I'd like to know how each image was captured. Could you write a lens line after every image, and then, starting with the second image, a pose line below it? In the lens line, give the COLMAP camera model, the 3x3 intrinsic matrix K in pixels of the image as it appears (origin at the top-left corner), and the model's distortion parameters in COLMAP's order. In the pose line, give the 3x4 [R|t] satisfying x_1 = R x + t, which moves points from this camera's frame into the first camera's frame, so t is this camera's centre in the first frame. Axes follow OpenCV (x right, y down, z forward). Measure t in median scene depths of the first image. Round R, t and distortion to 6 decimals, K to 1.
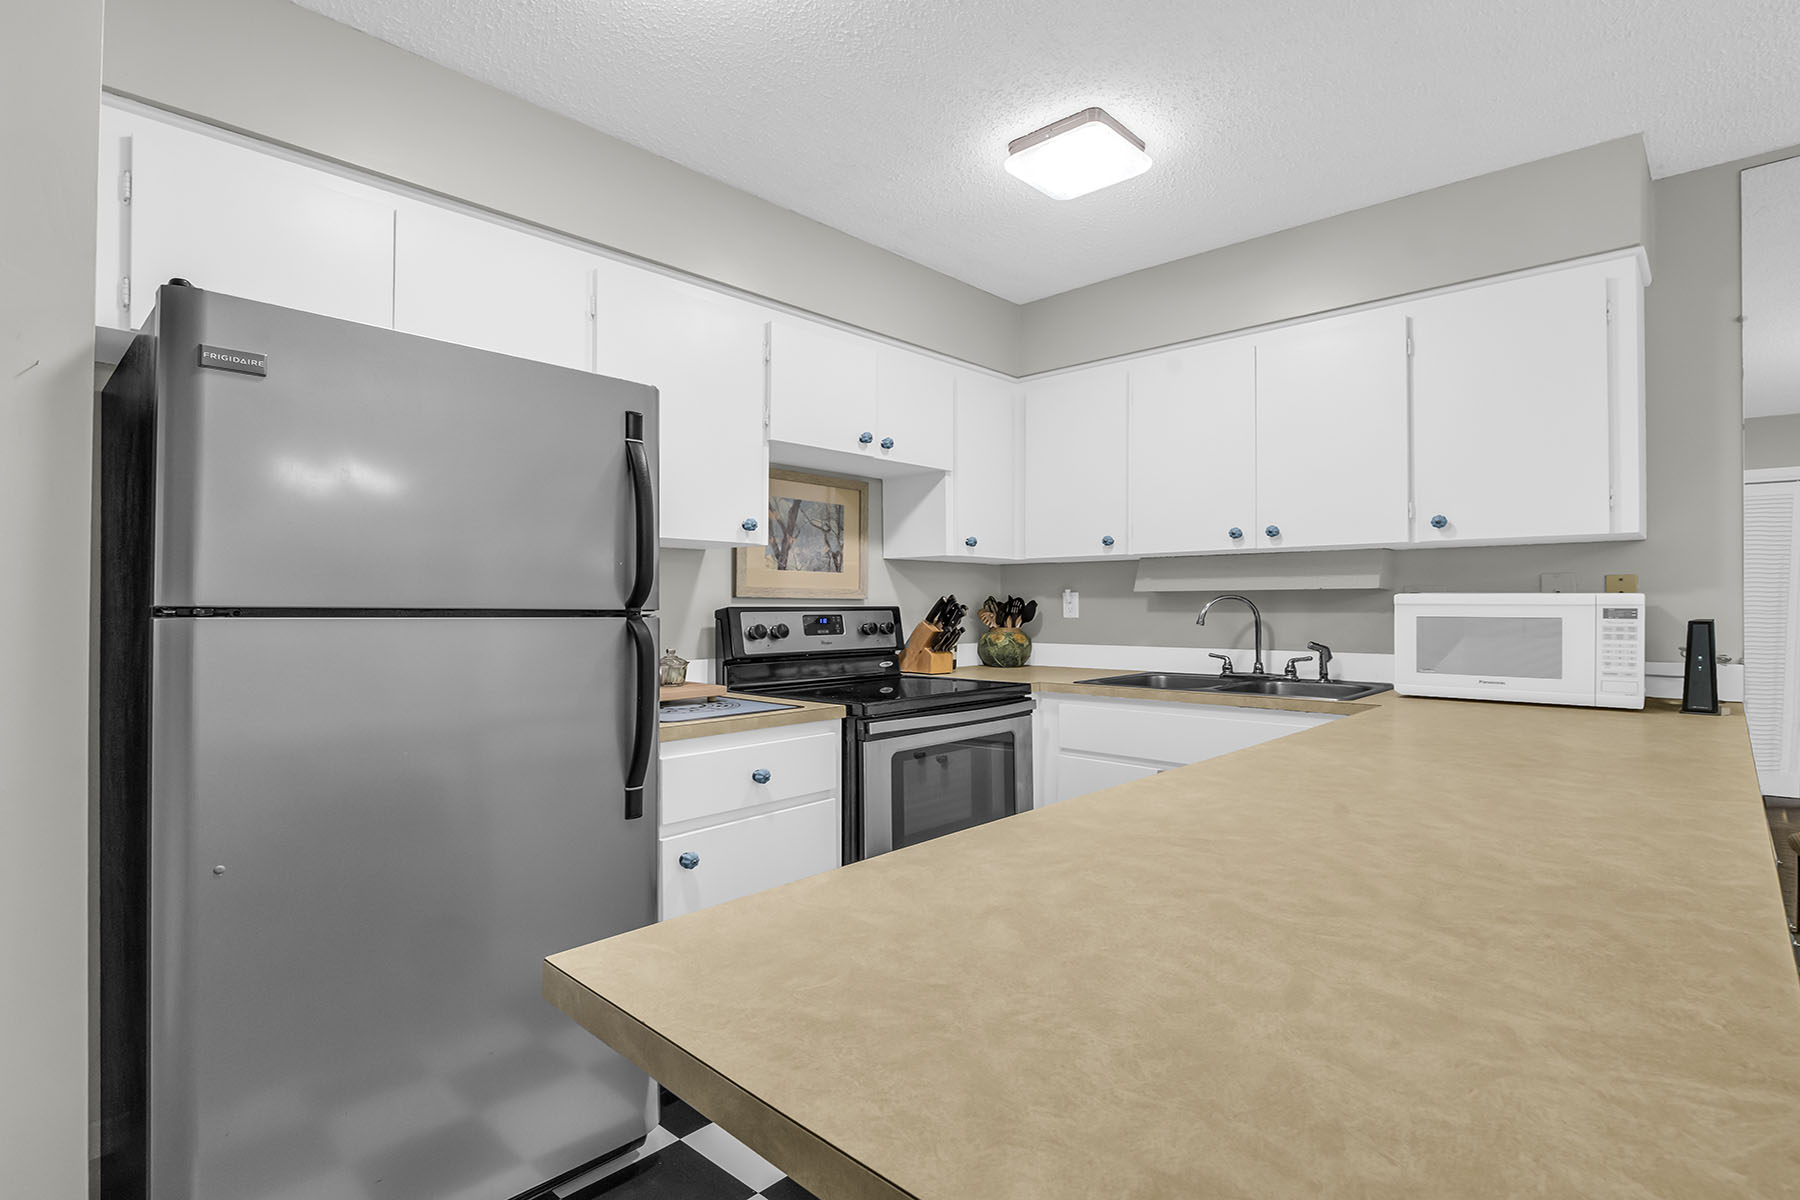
lens RADIAL K [[872.9, 0, 888.4], [0, 872.9, 598.9], [0, 0, 1]] dist [-0.008881, -0.006781]
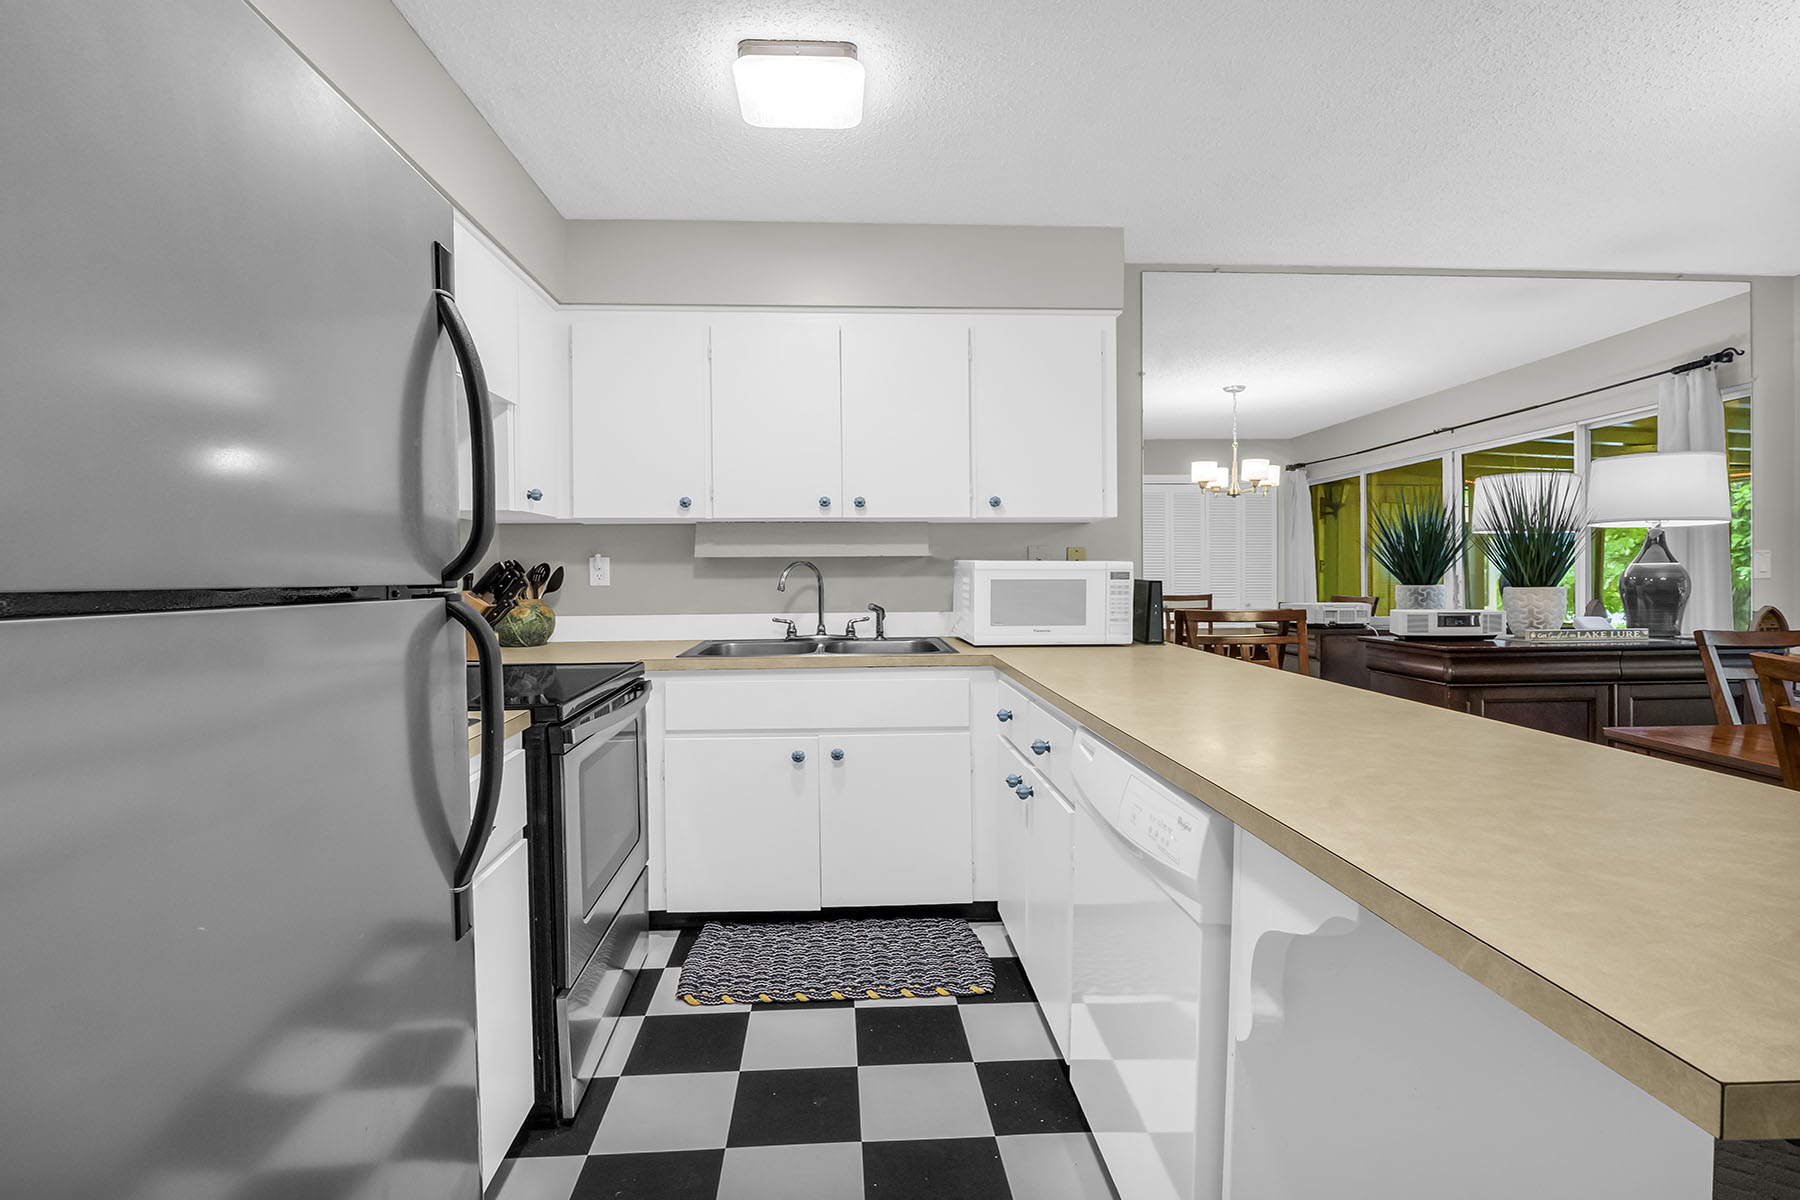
lens RADIAL K [[872.9, 0, 868.5], [0, 872.9, 574.4], [0, 0, 1]] dist [-0.008881, -0.006781]
pose [[0.692725, -0.007952, 0.721158, -0.314401], [-0.000106, 0.999938, 0.011127, -0.000261], [-0.721202, -0.007785, 0.692681, 0.236128]]
